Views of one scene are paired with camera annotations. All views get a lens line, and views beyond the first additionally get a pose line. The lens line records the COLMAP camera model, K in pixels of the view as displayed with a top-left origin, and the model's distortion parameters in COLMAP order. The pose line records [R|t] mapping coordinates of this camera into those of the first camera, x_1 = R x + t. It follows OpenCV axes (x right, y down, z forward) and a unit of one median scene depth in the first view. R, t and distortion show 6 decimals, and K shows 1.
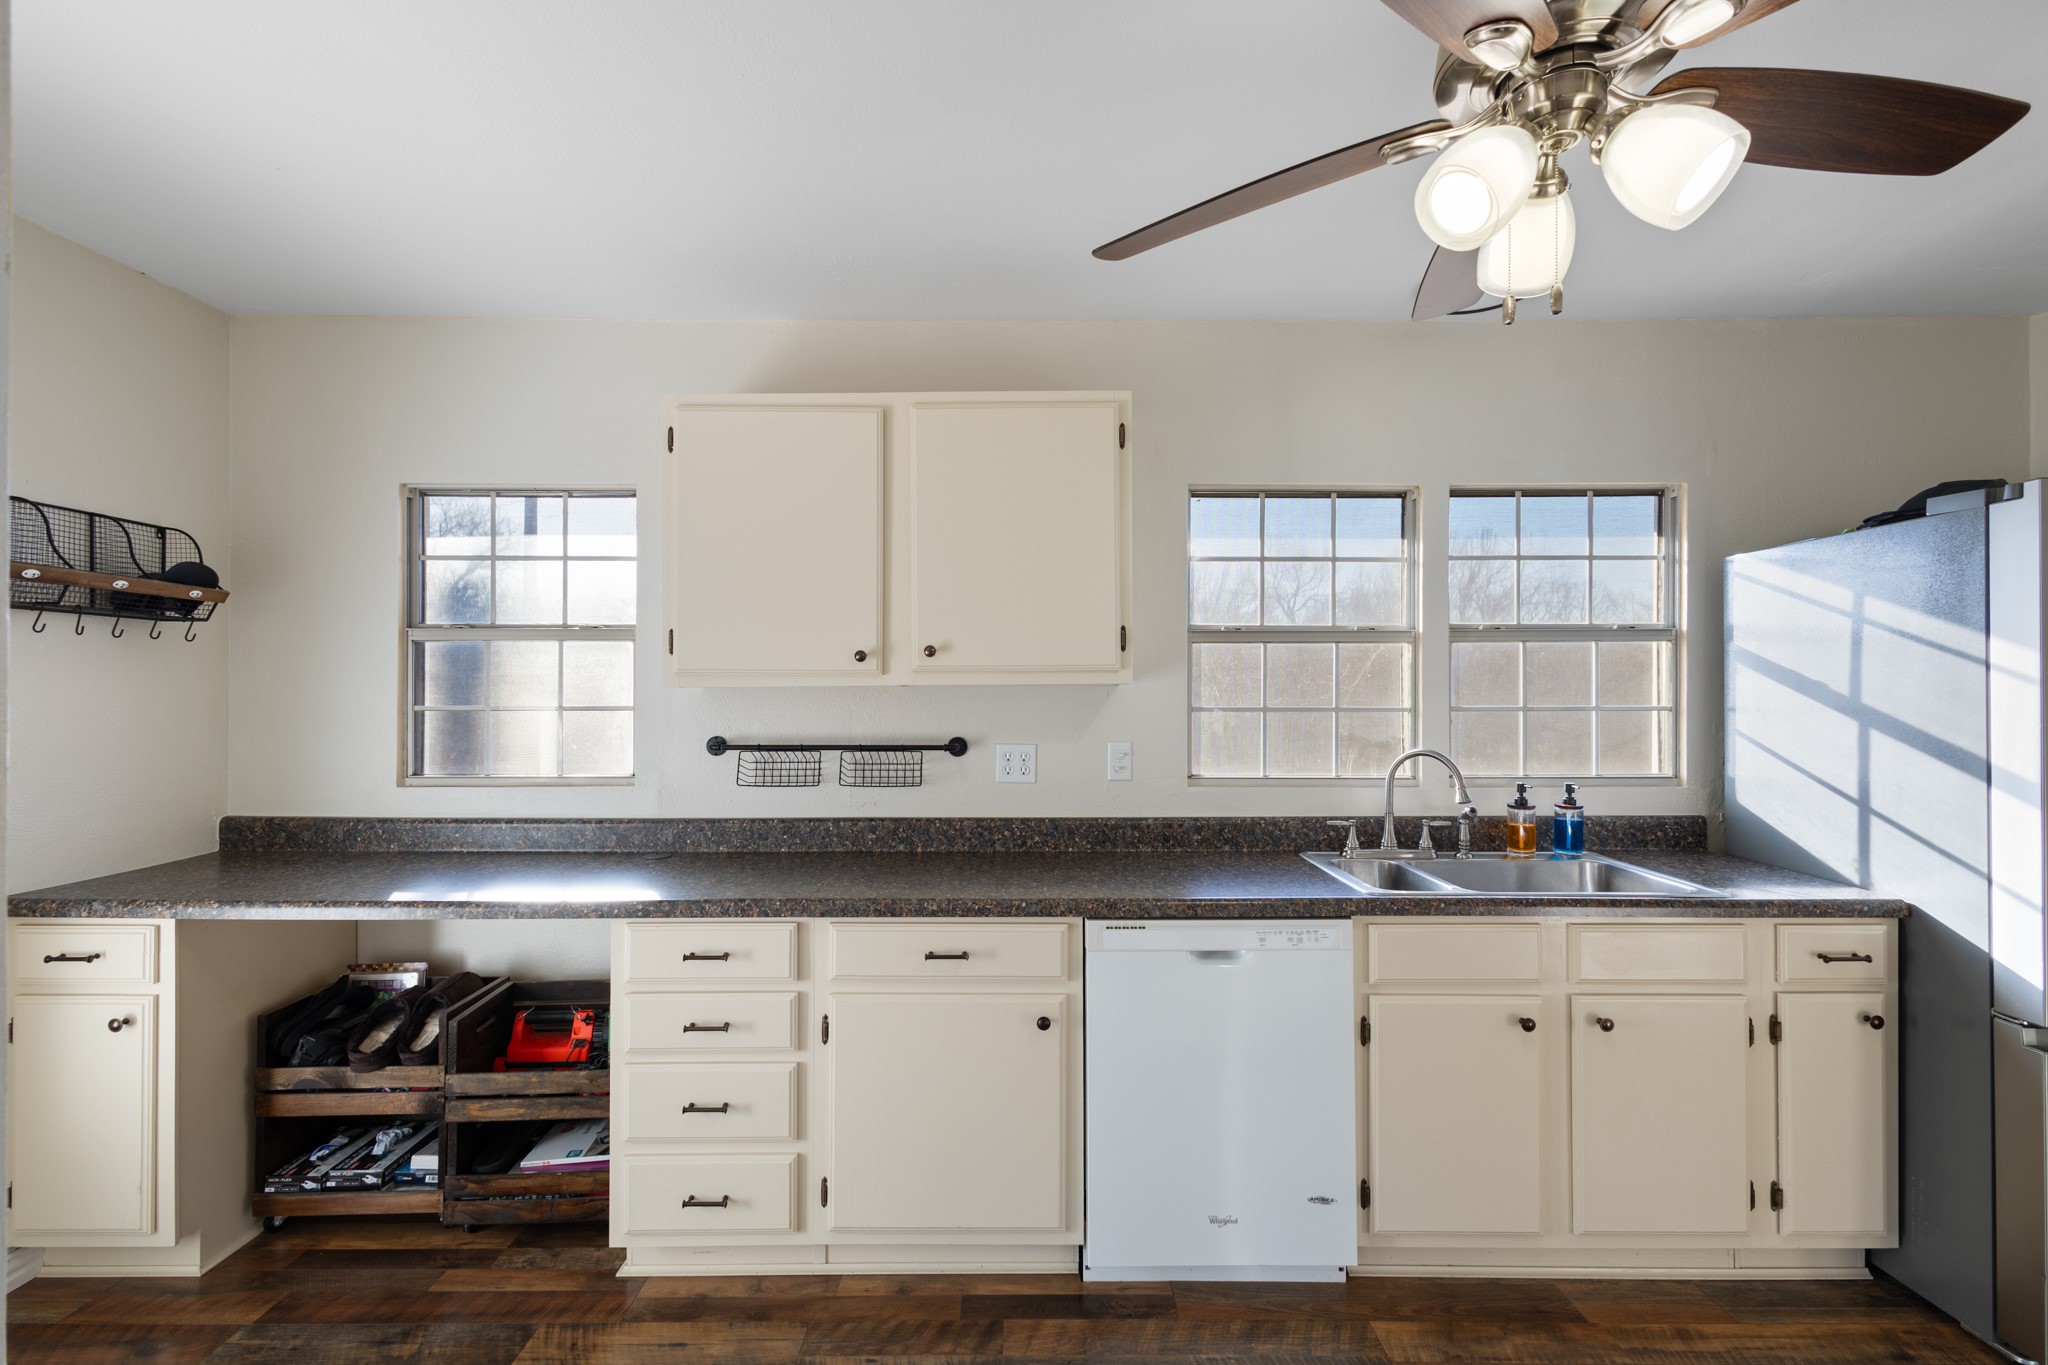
lens RADIAL K [[953.6, 0, 1024.0], [0, 953.6, 682.5], [0, 0, 1]] dist [0.004598, 0.000069]
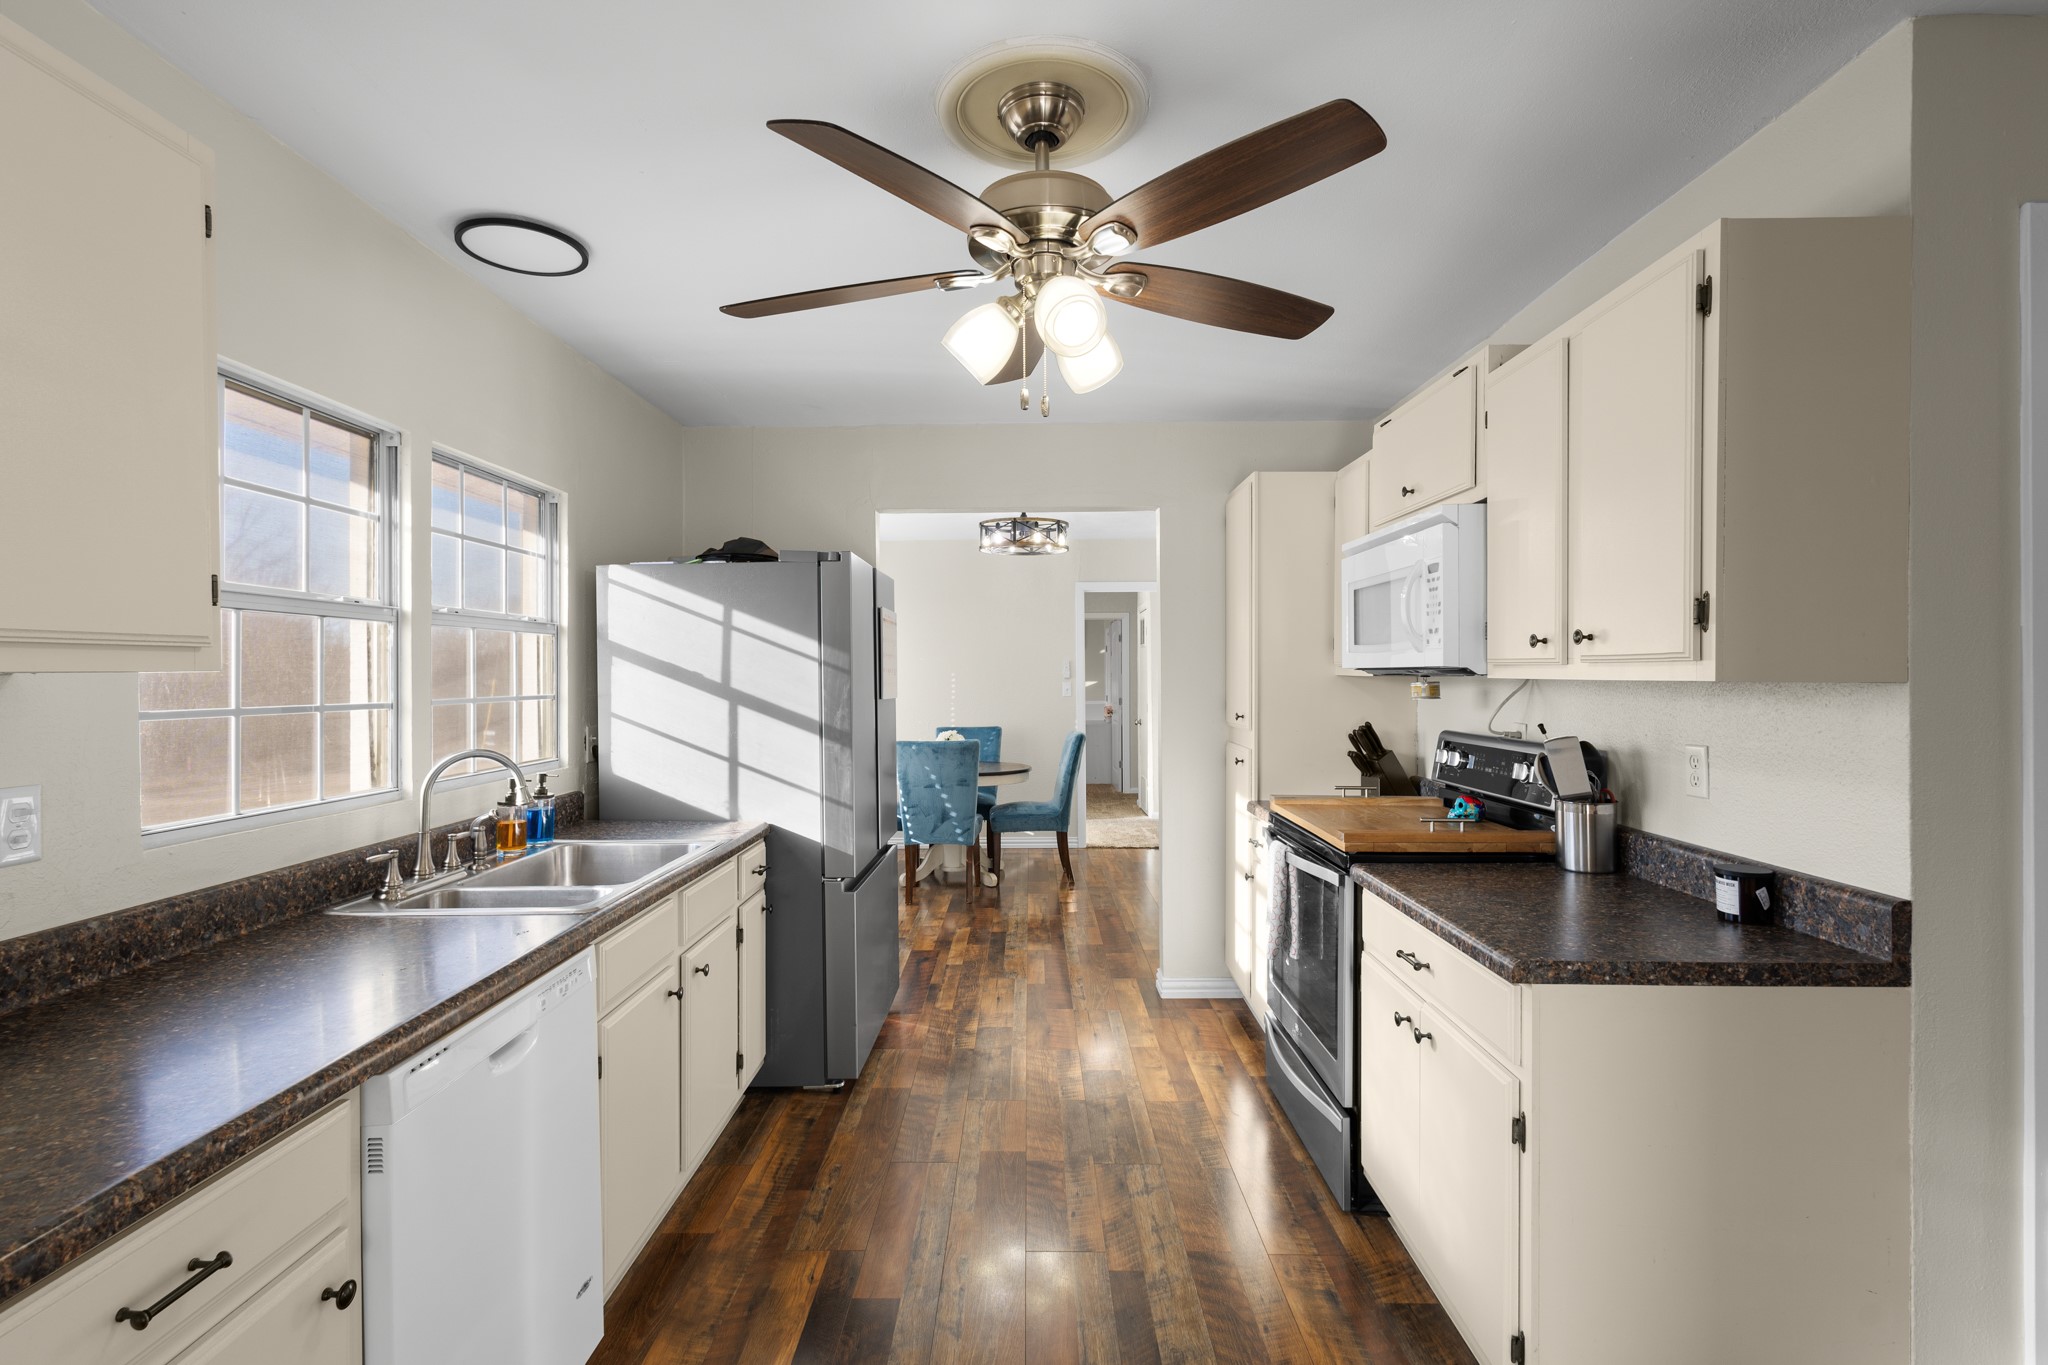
lens RADIAL K [[947.3, 0, 1016.3], [0, 947.3, 673.9], [0, 0, 1]] dist [0.006479, -0.000308]
pose [[0.012980, 0.000658, 0.999916, -0.417232], [-0.000828, 0.999999, -0.000648, 0.001865], [-0.999915, -0.000820, 0.012981, 0.486880]]
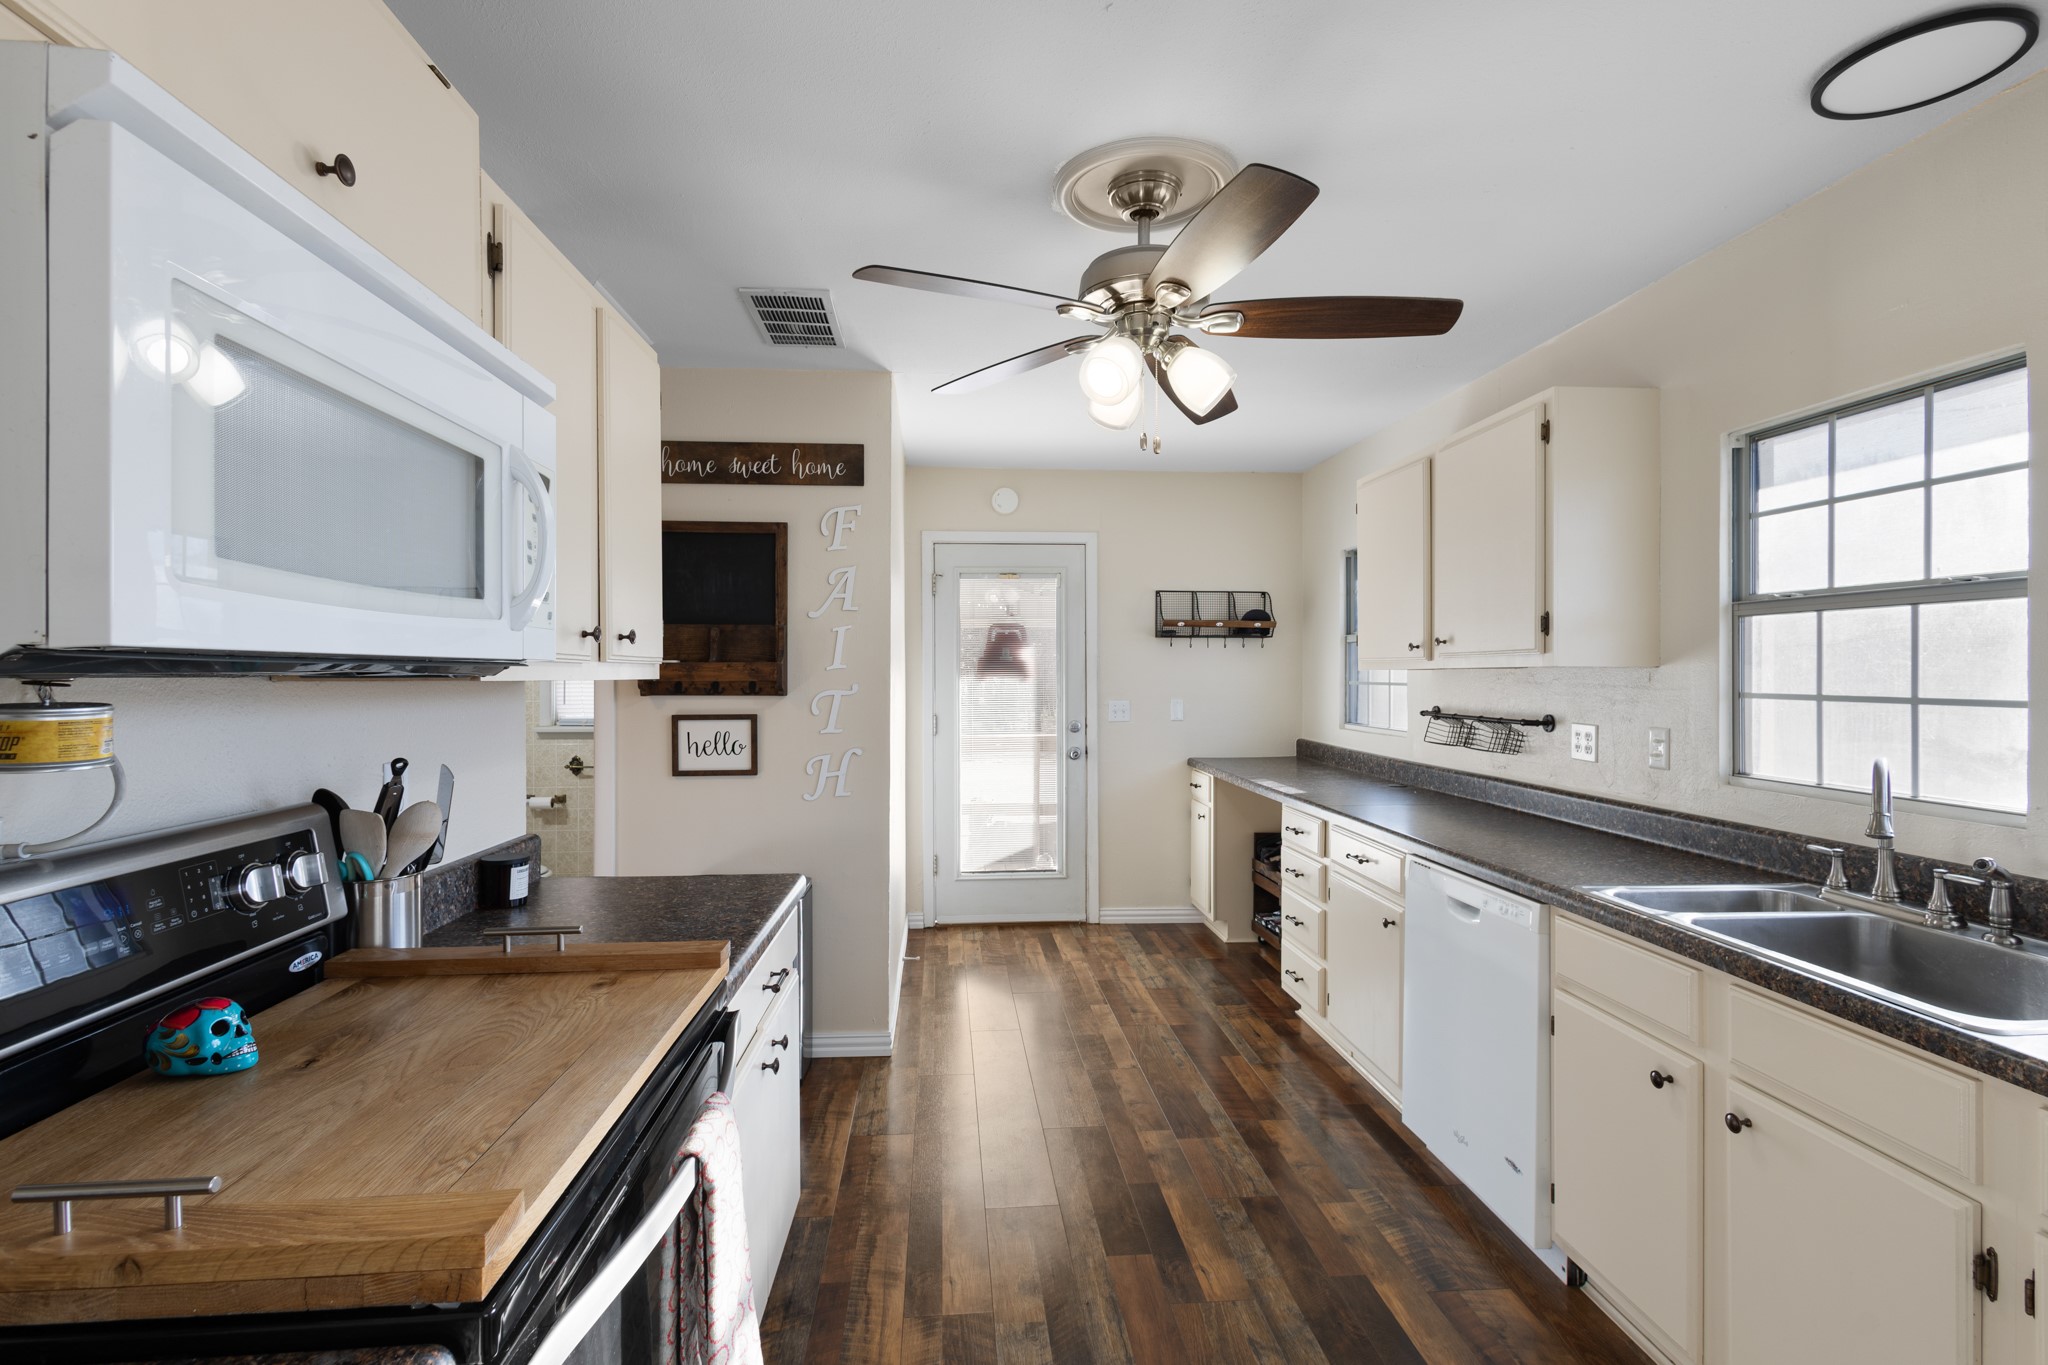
lens RADIAL K [[947.3, 0, 1016.3], [0, 947.3, 673.9], [0, 0, 1]] dist [0.006479, -0.000308]
pose [[0.074713, 0.002813, -0.997201, 1.033373], [0.007666, 0.999965, 0.003395, 0.001378], [0.997176, -0.007899, 0.074689, 0.311055]]
